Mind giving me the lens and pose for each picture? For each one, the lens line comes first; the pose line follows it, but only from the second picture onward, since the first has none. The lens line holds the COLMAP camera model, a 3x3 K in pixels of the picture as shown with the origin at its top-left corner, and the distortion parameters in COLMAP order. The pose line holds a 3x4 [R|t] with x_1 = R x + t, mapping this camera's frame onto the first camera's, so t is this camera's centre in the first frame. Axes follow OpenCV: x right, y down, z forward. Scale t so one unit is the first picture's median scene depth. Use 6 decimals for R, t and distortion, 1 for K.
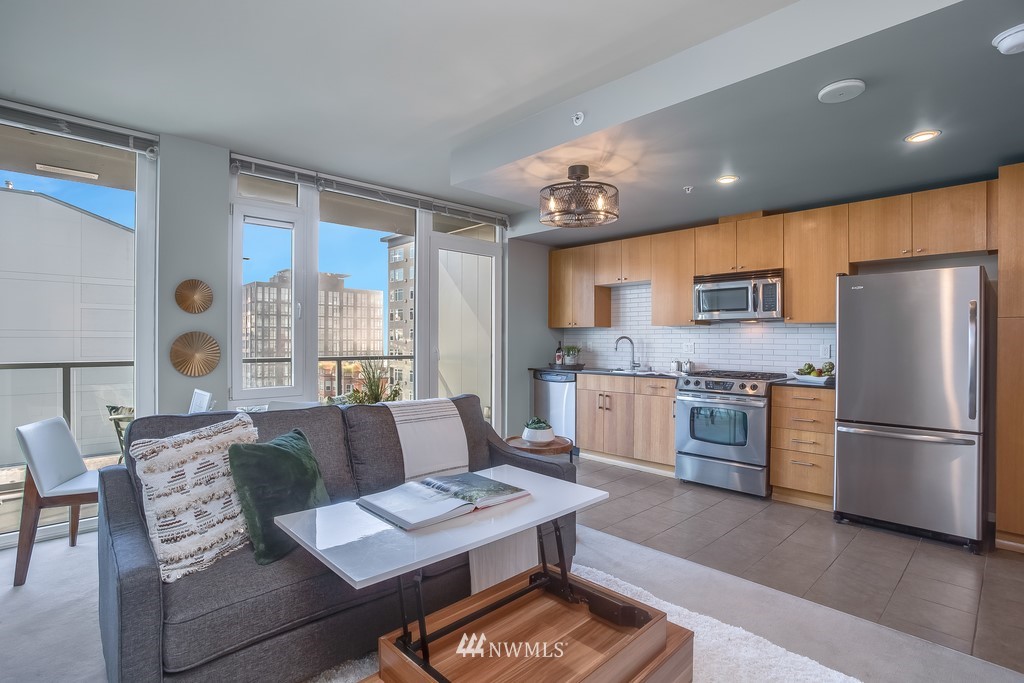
lens RADIAL K [[495.8, 0, 500.4], [0, 495.8, 342.0], [0, 0, 1]] dist [-0.090423, 0.046460]
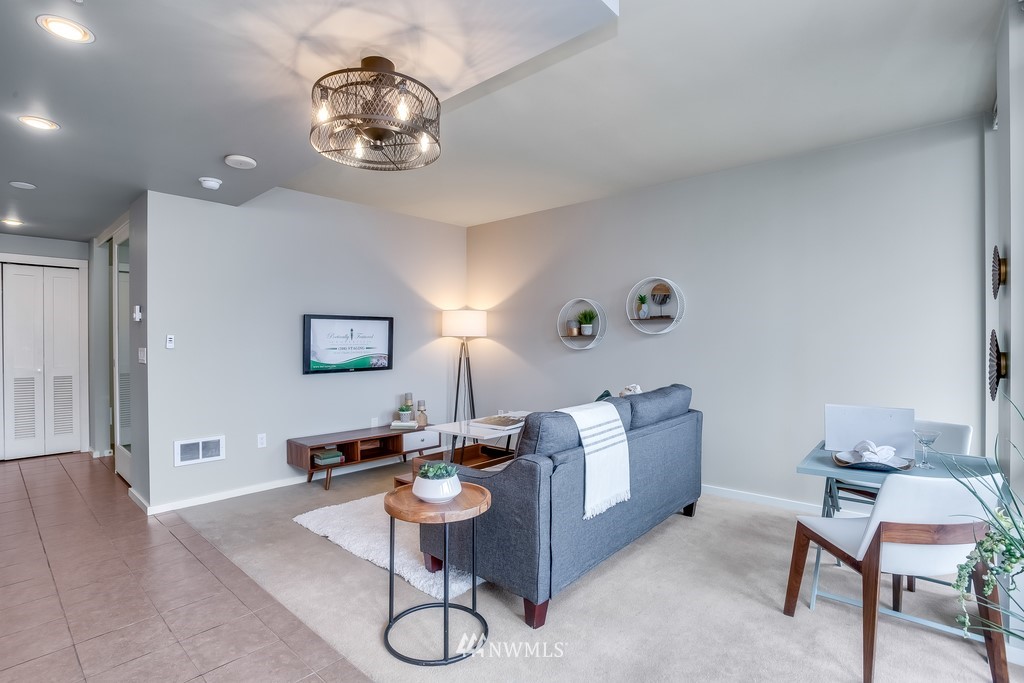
lens RADIAL K [[495.8, 0, 500.4], [0, 495.8, 342.0], [0, 0, 1]] dist [-0.090423, 0.046460]
pose [[-0.996441, -0.003491, -0.084218, 0.038294], [-0.003463, 0.999994, -0.000486, -0.005053], [0.084219, -0.000193, -0.996447, 1.127170]]
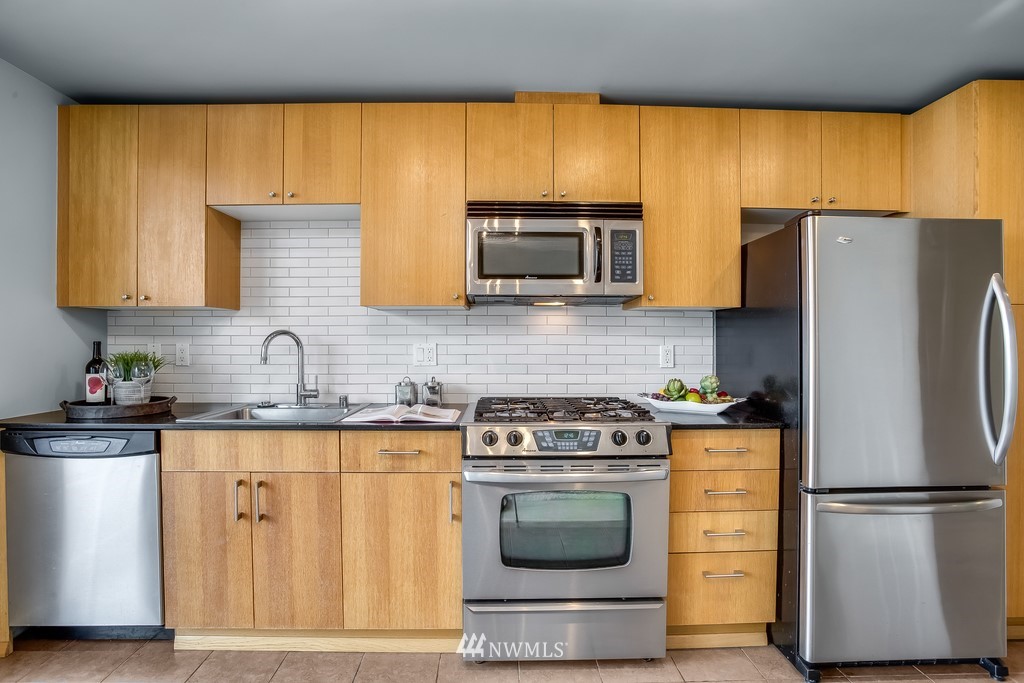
lens RADIAL K [[495.8, 0, 500.4], [0, 495.8, 342.0], [0, 0, 1]] dist [-0.090423, 0.046460]
pose [[0.660615, -0.010095, 0.750657, 0.062785], [0.004006, 0.999943, 0.009922, -0.004881], [-0.750714, -0.003548, 0.660618, 0.660916]]
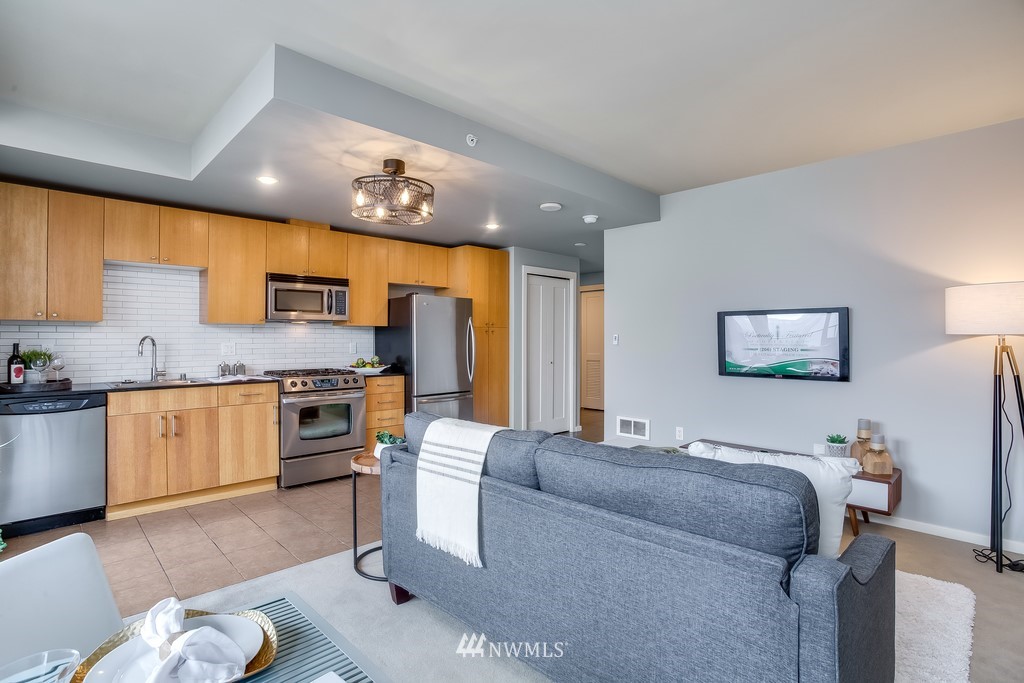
lens RADIAL K [[495.8, 0, 500.4], [0, 495.8, 342.0], [0, 0, 1]] dist [-0.090423, 0.046460]
pose [[-0.025059, -0.017070, 0.999540, -0.553162], [-0.001851, 0.999853, 0.017029, -0.017217], [-0.999684, -0.001423, -0.025087, 0.570882]]
